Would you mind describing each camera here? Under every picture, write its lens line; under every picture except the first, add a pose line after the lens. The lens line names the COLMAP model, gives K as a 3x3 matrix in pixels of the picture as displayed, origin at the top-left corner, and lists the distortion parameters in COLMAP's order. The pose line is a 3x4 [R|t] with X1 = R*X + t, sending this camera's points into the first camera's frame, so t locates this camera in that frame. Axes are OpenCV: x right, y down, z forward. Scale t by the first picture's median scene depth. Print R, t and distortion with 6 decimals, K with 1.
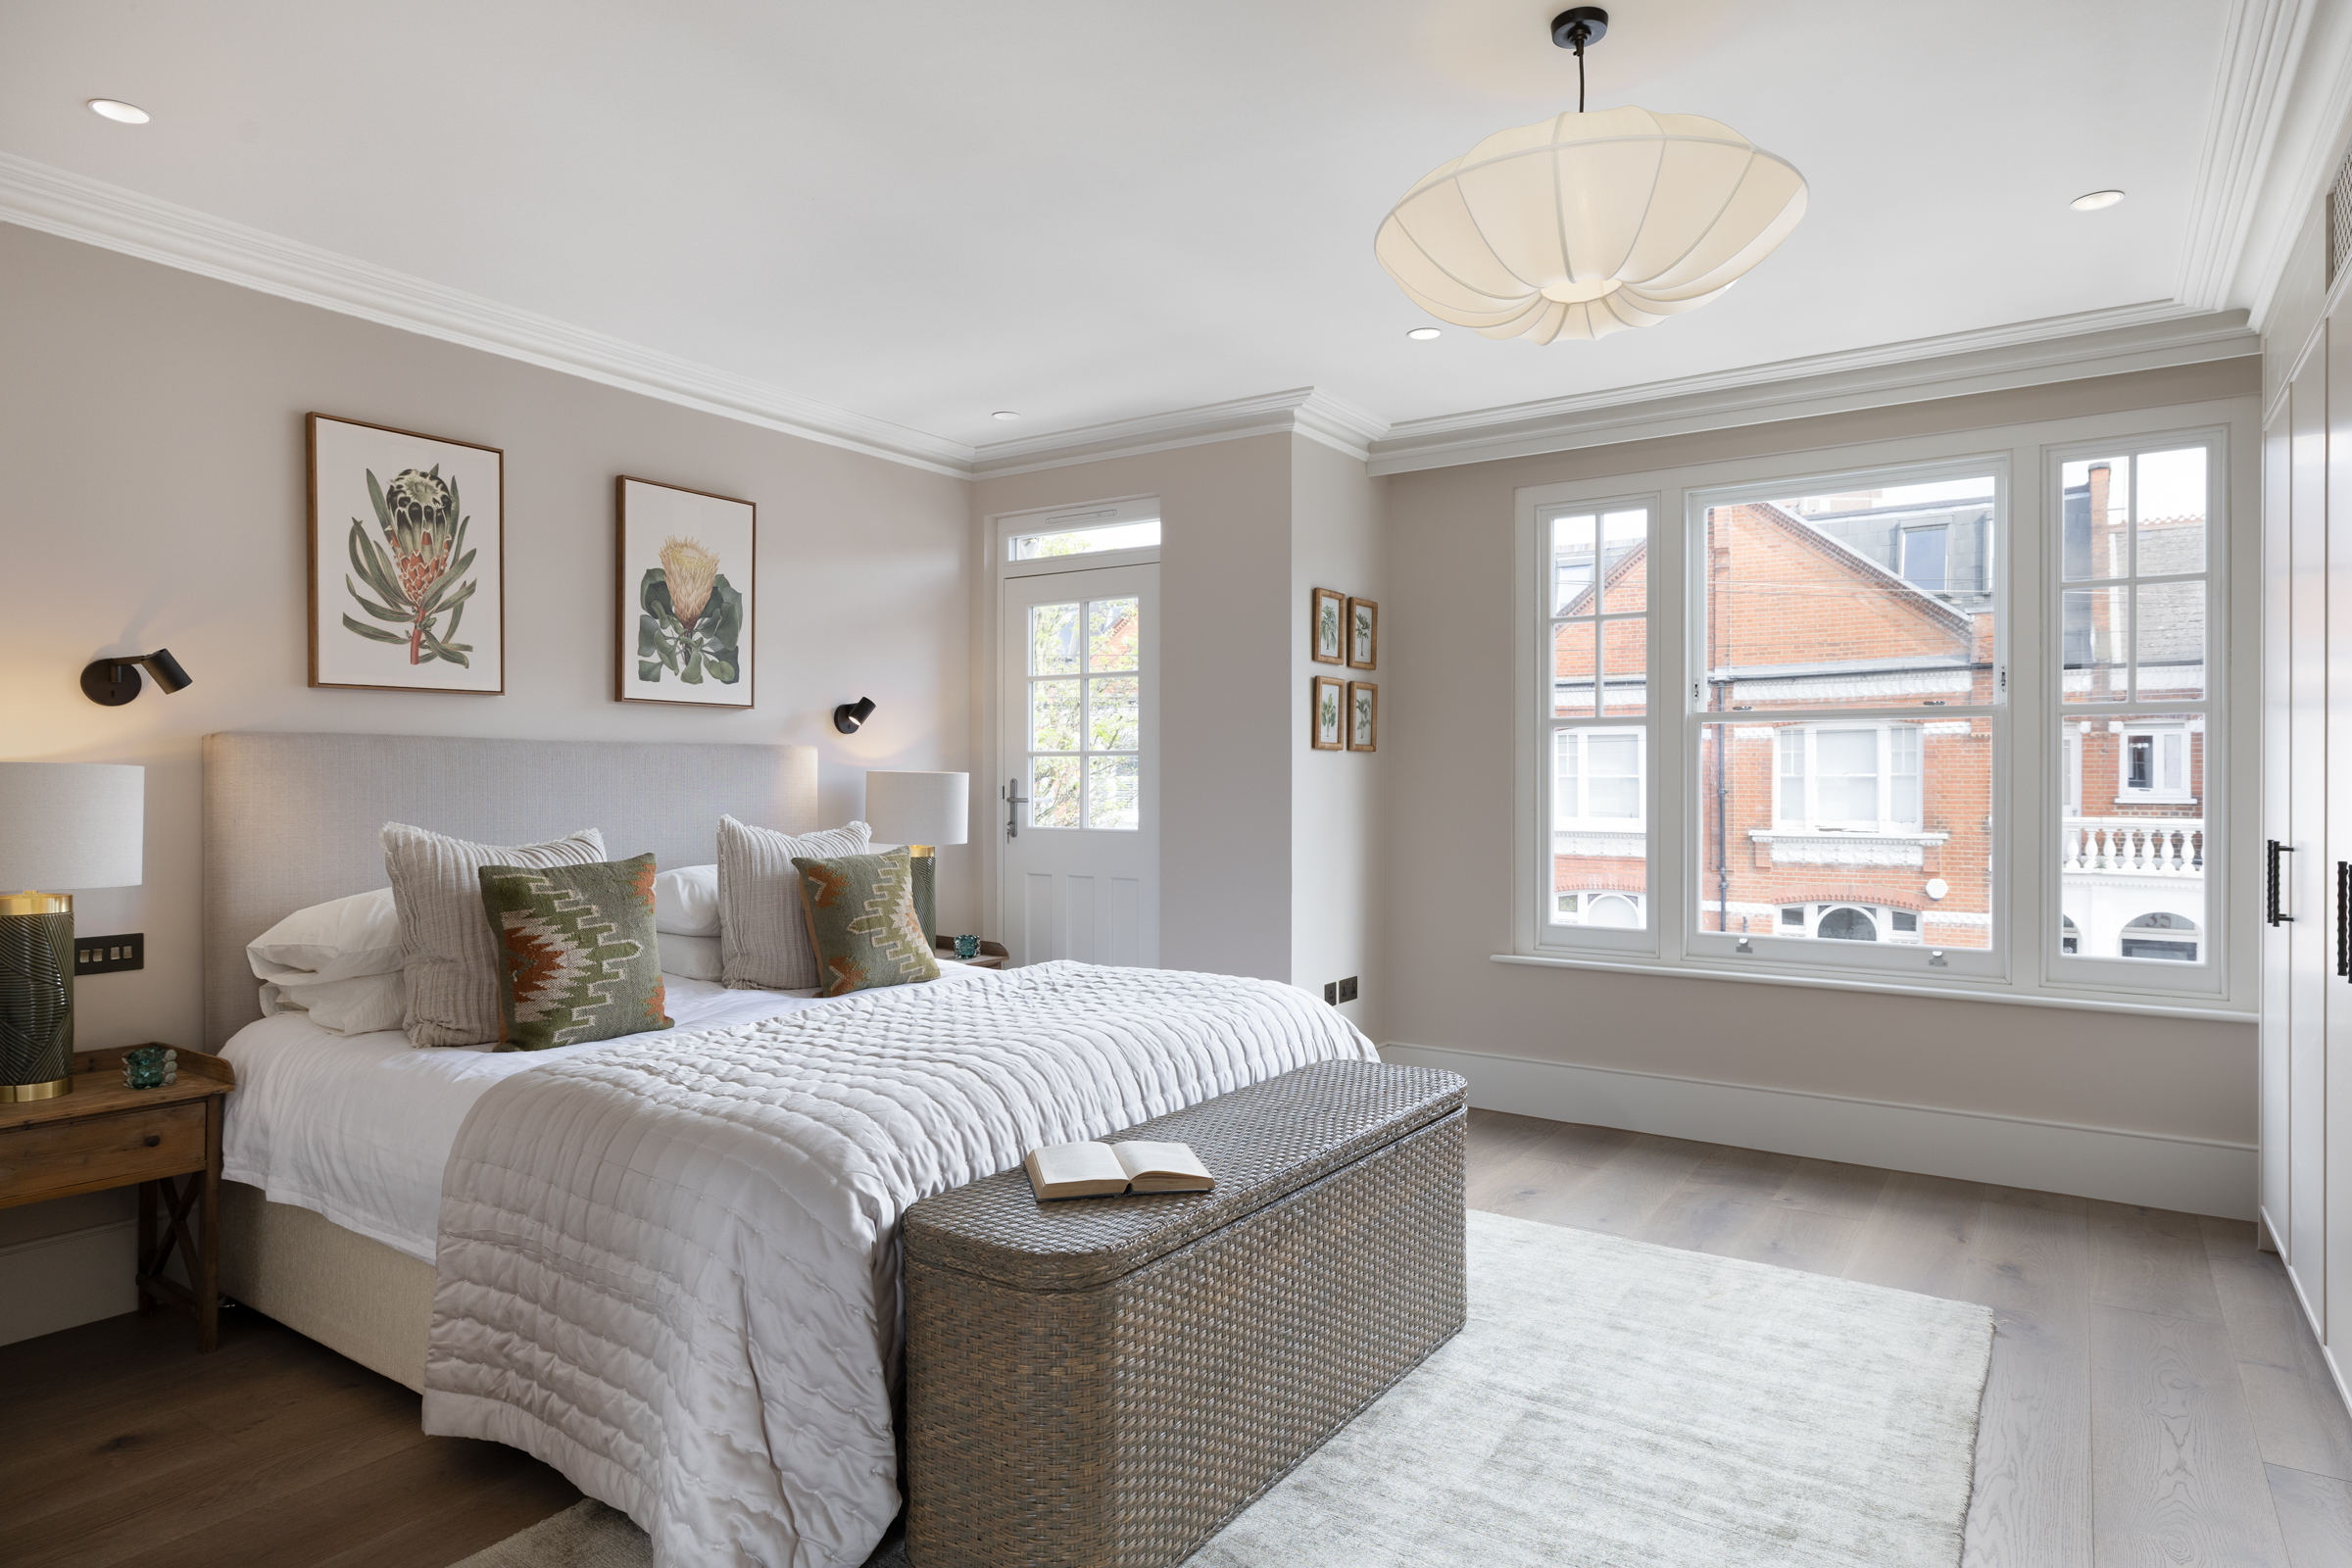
lens RADIAL K [[1345.2, 0, 1177.2], [0, 1345.2, 779.2], [0, 0, 1]] dist [-0.001255, -0.000523]
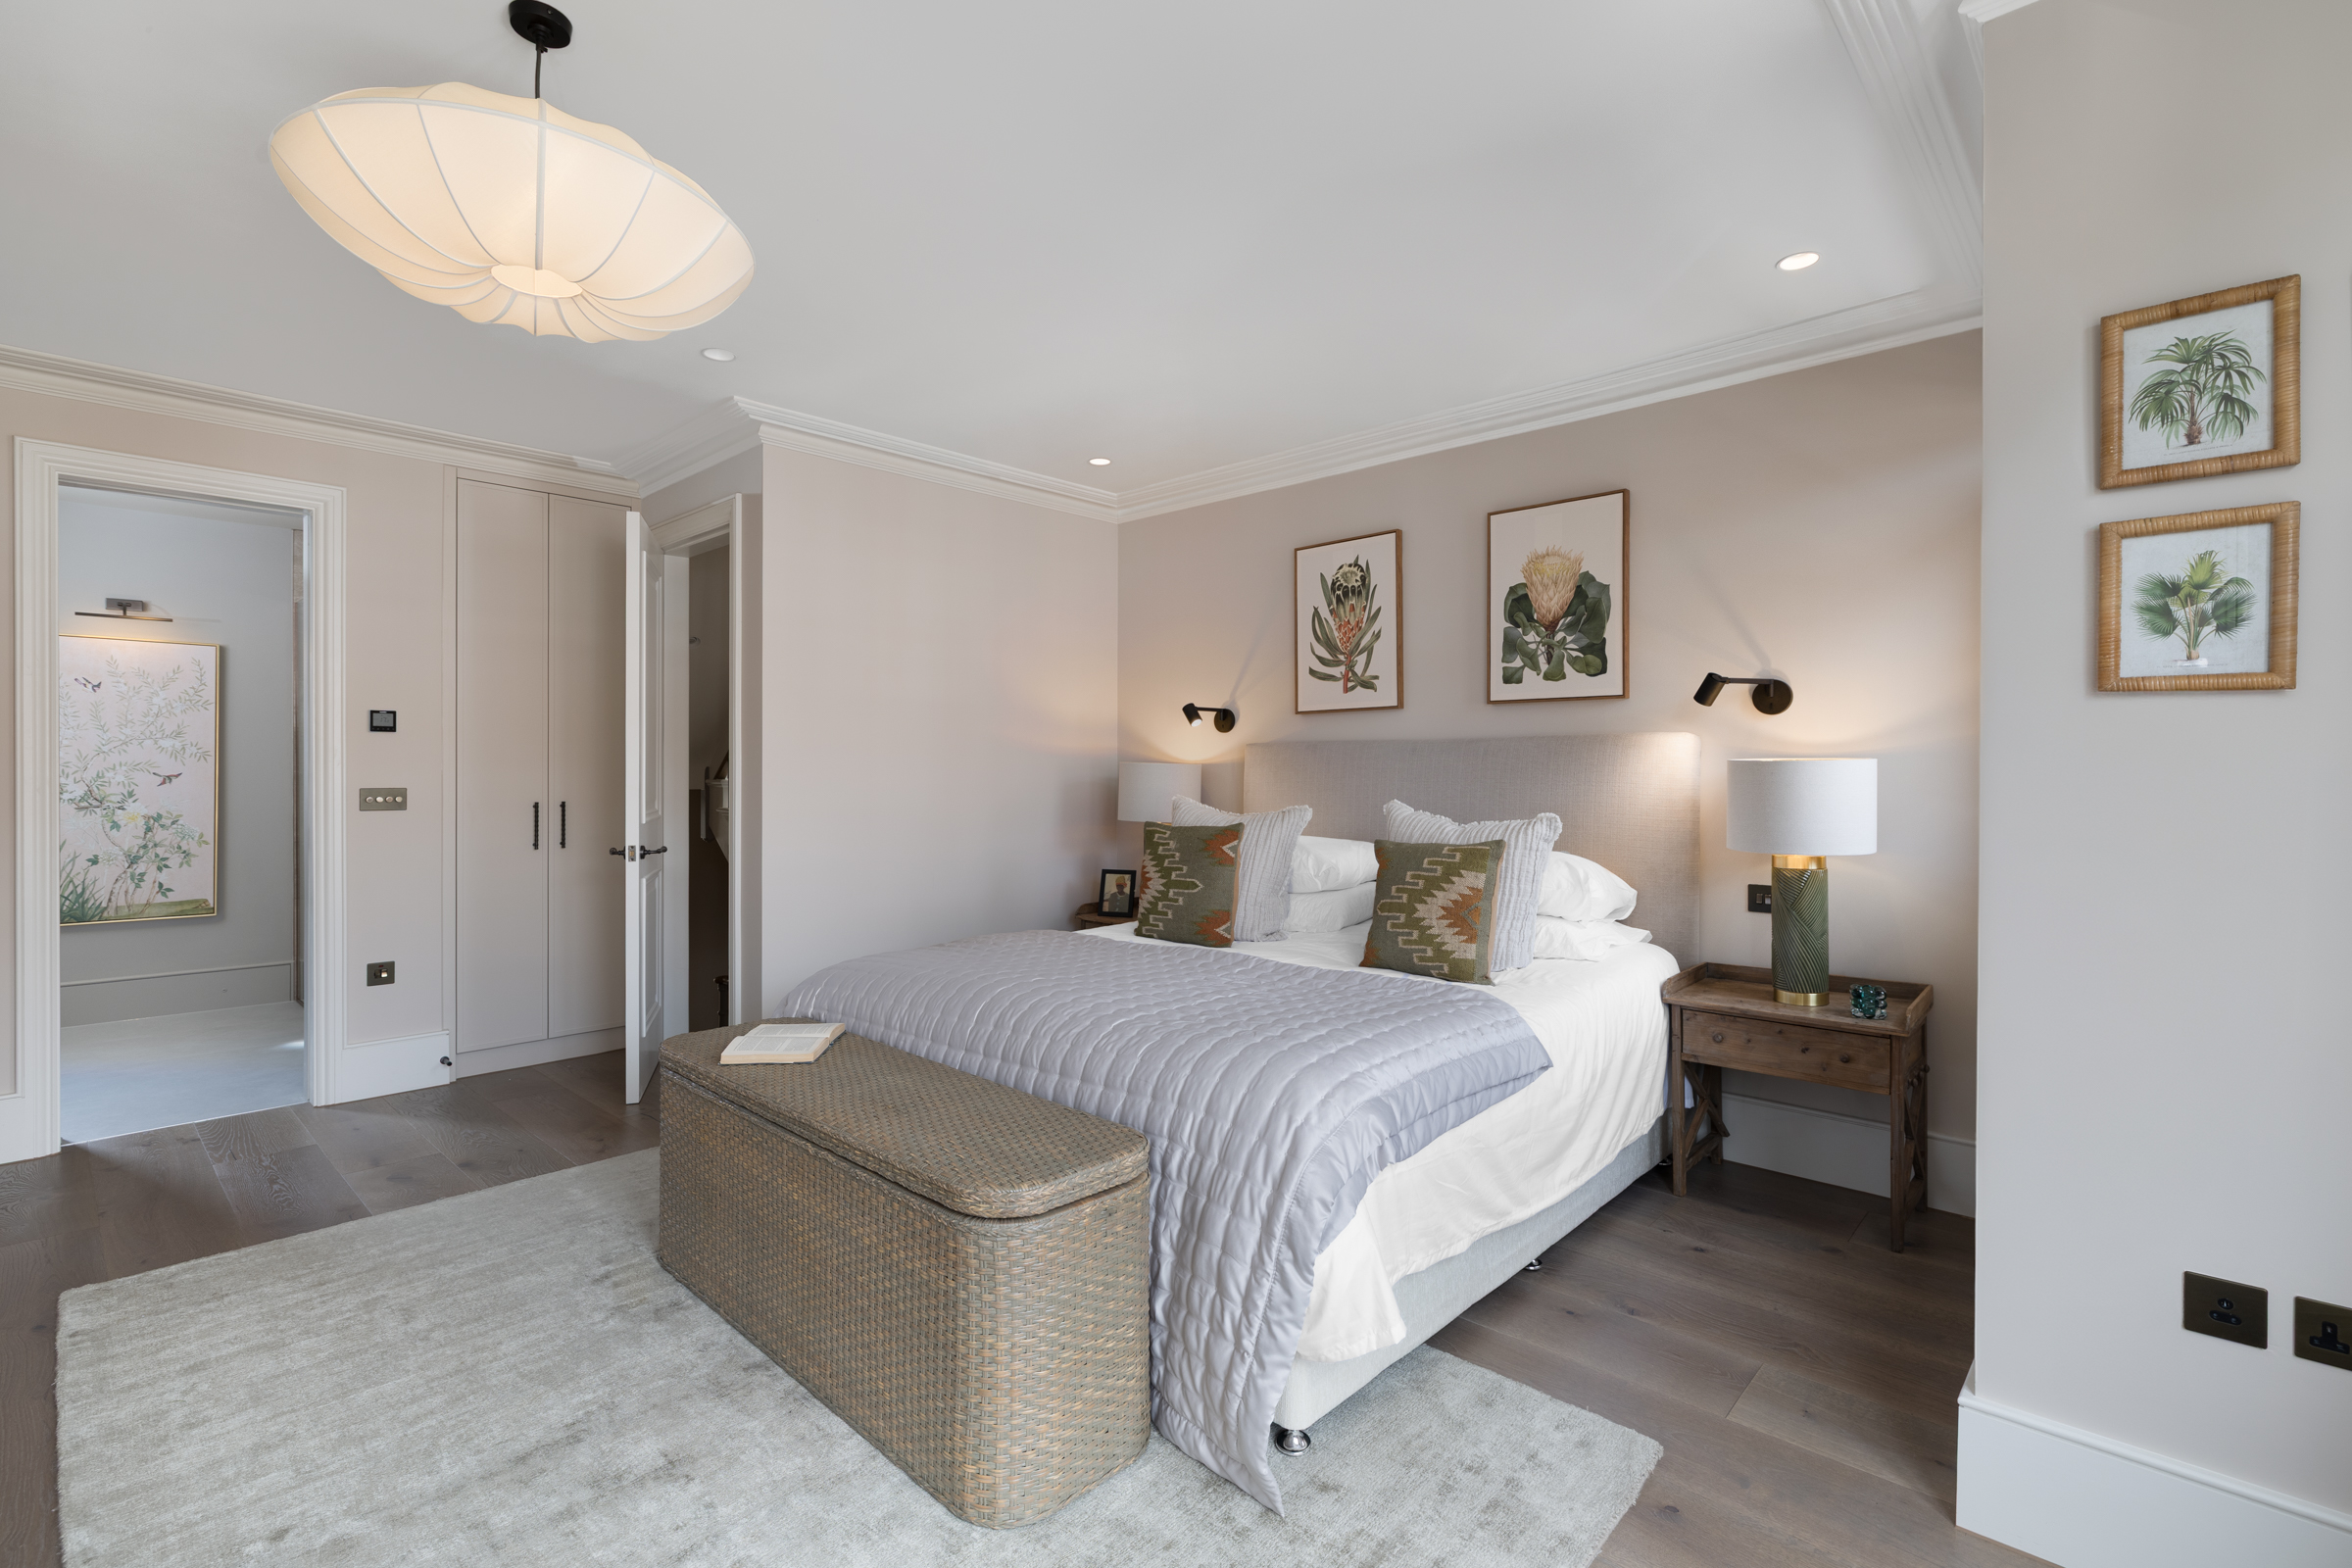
lens RADIAL K [[1070.6, 0, 1186.3], [0, 1070.6, 764.9], [0, 0, 1]] dist [0.005449, 0.000372]
pose [[-0.153484, -0.008024, -0.988119, 0.617898], [-0.000133, 0.999967, -0.008100, 0.003837], [0.988151, -0.001112, -0.153480, 0.973872]]
